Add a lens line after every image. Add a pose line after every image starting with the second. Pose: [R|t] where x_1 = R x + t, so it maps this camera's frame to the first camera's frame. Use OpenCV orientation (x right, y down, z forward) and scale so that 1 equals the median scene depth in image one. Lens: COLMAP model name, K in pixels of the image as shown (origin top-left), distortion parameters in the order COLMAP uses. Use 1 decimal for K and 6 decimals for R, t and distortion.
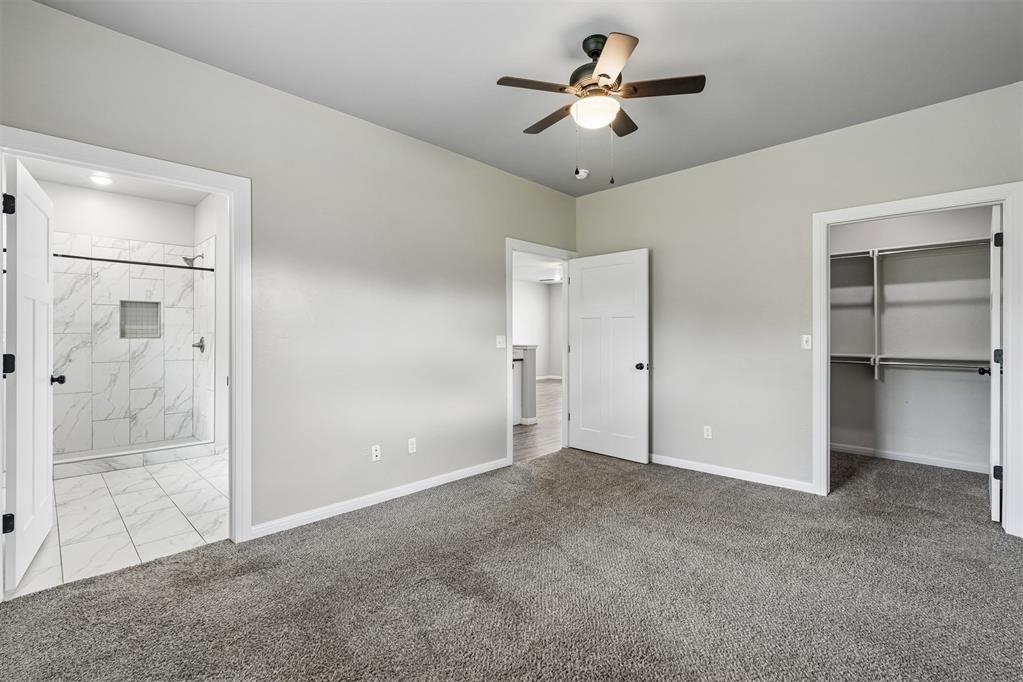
lens RADIAL K [[461.5, 0, 510.8], [0, 461.5, 335.8], [0, 0, 1]] dist [-0.002053, 0.000041]
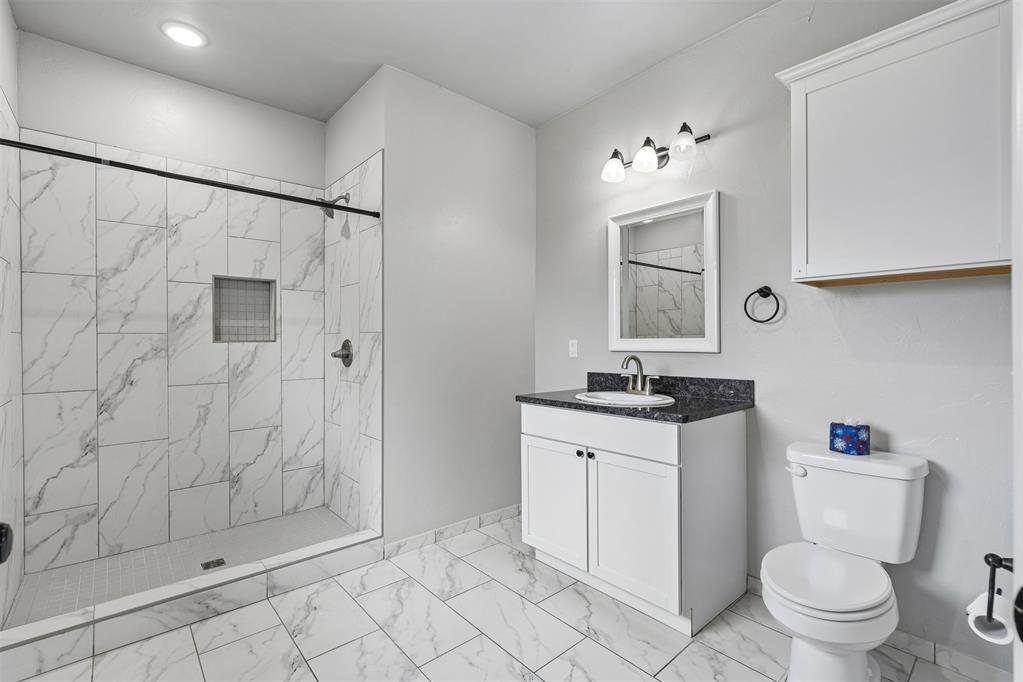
lens RADIAL K [[461.2, 0, 511.5], [0, 461.2, 341.0], [0, 0, 1]] dist [-0.002784, 0.000474]
pose [[0.996491, -0.000842, -0.083698, -0.424703], [0.001238, 0.999988, 0.004677, 0.001651], [0.083693, -0.004764, 0.996480, 0.454672]]
